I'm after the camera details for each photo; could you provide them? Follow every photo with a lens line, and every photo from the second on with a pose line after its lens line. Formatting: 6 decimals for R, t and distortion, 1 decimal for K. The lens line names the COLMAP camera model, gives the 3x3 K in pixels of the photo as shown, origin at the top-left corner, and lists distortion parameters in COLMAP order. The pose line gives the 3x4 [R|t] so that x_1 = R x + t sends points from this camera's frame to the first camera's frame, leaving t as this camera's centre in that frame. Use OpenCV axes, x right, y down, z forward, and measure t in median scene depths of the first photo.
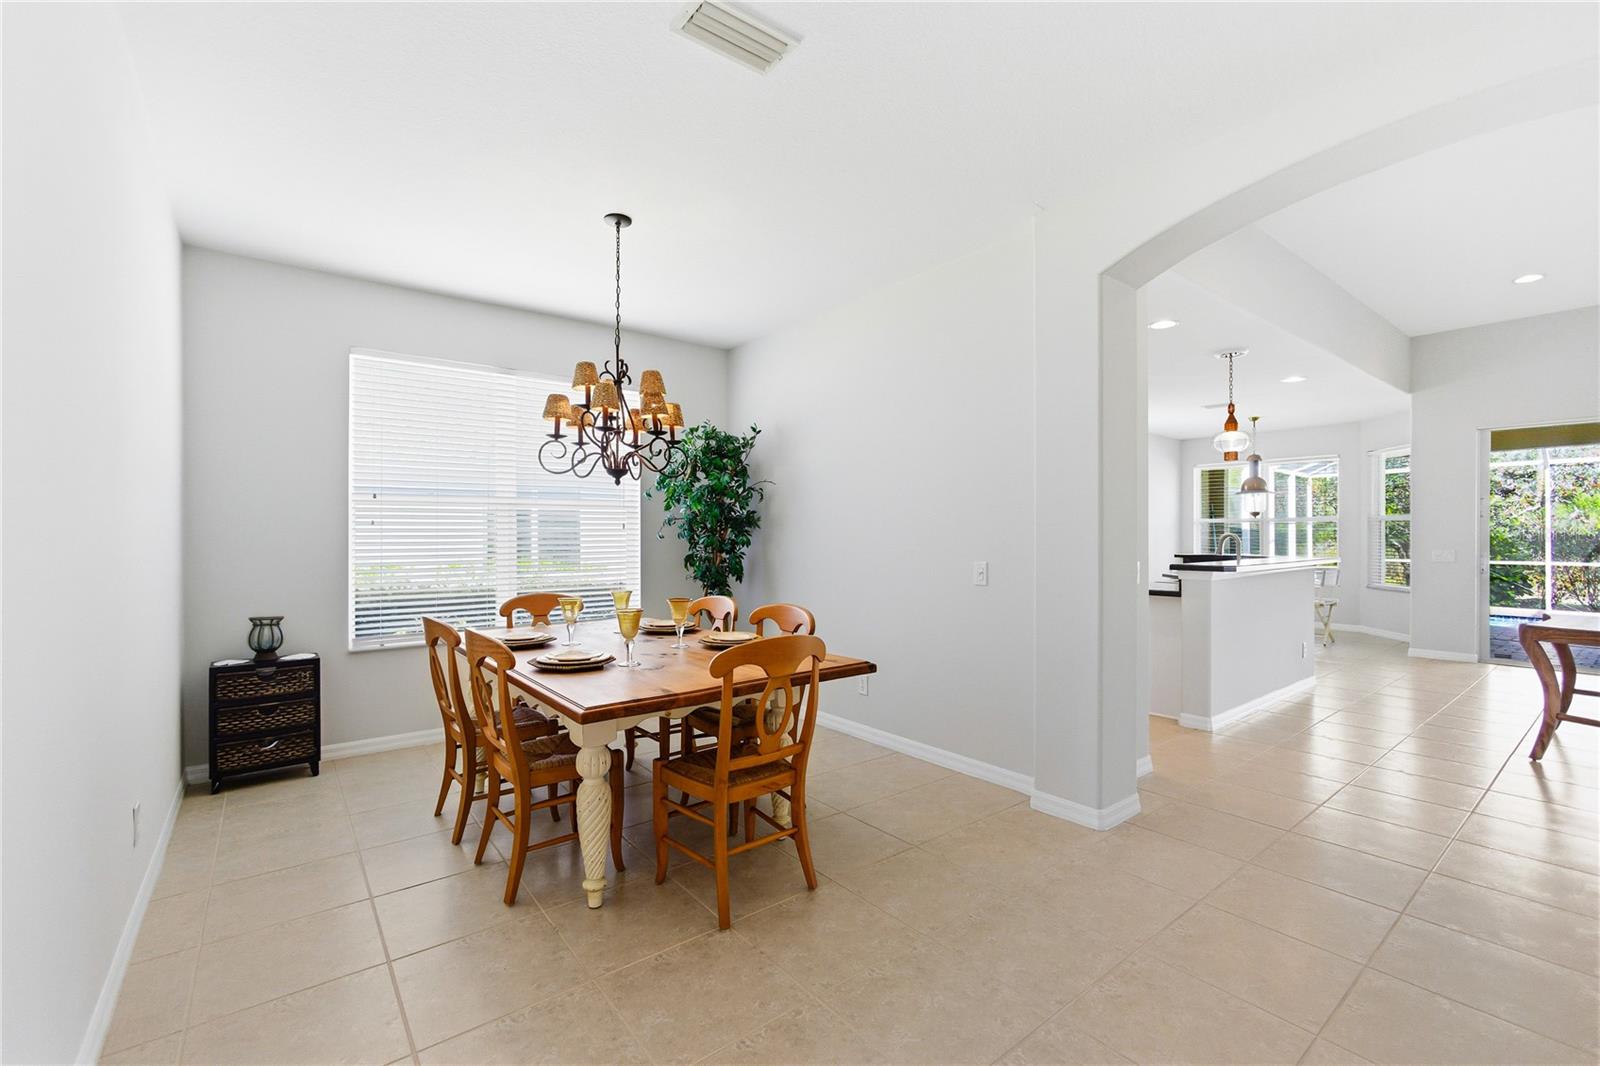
lens RADIAL K [[676.0, 0, 799.2], [0, 676.0, 534.8], [0, 0, 1]] dist [0.001724, 0.000400]
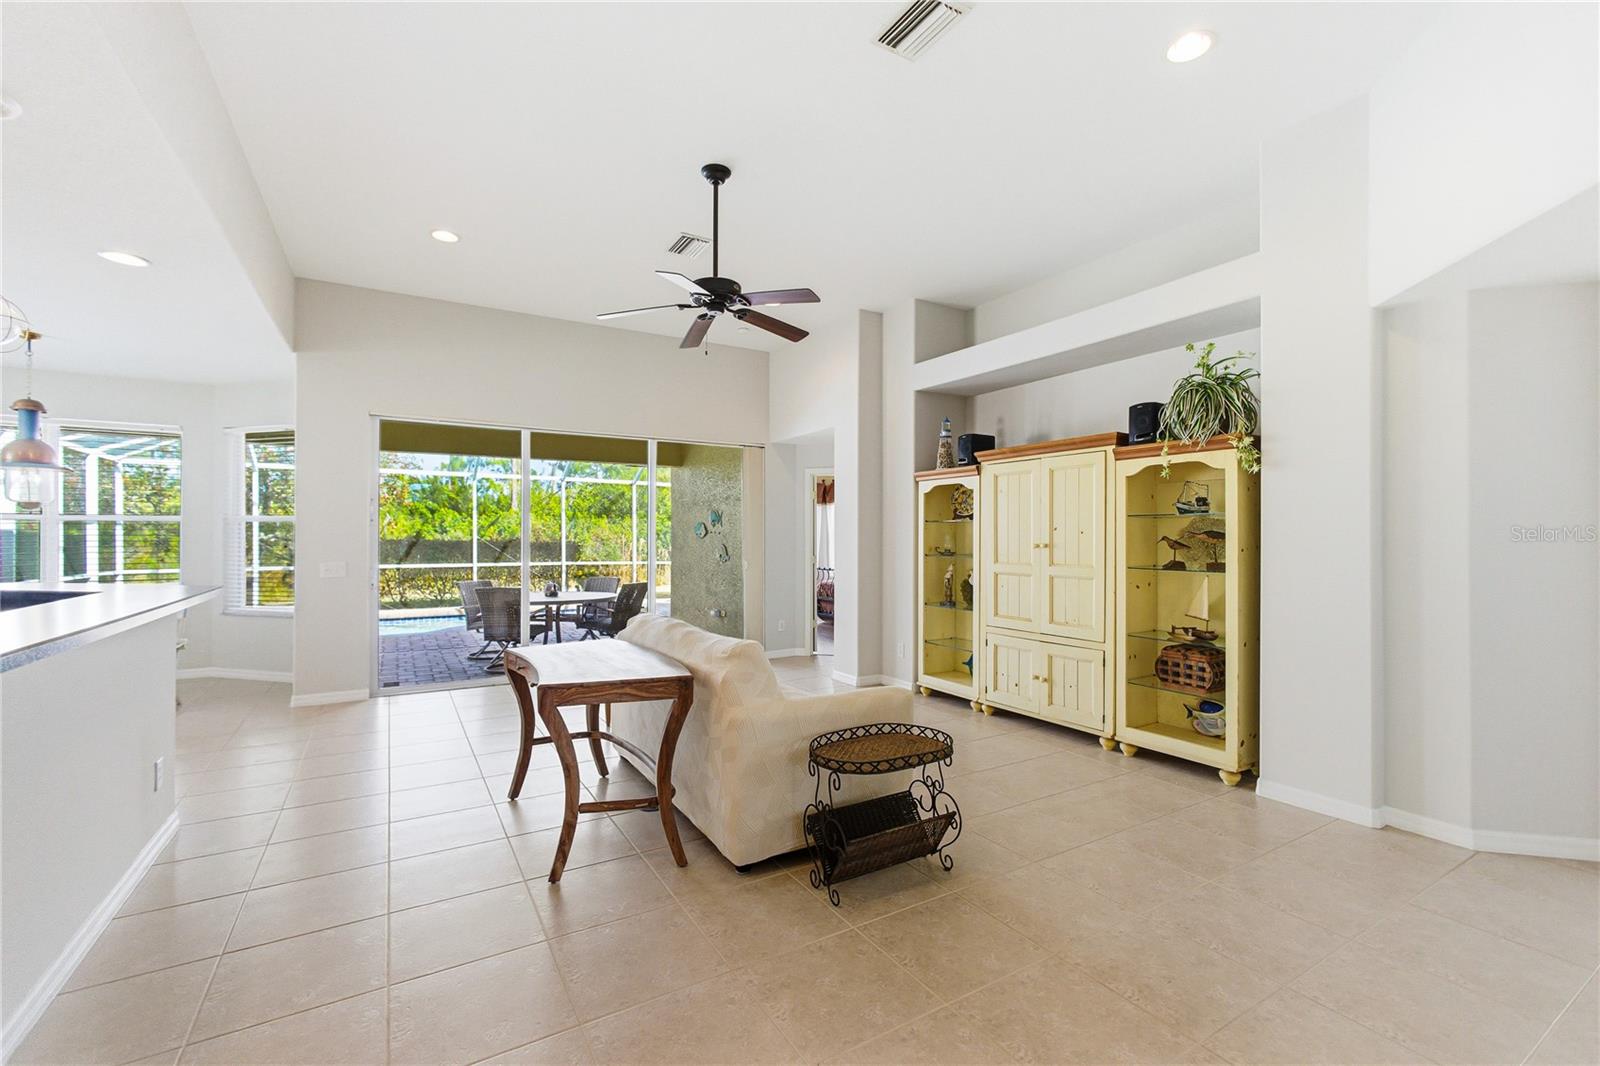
lens RADIAL K [[676.0, 0, 799.2], [0, 676.0, 534.8], [0, 0, 1]] dist [0.001724, 0.000400]
pose [[0.125794, 0.007144, 0.992031, 0.181285], [-0.003361, 0.999971, -0.006775, -0.003303], [-0.992051, -0.002482, 0.125815, 0.273295]]
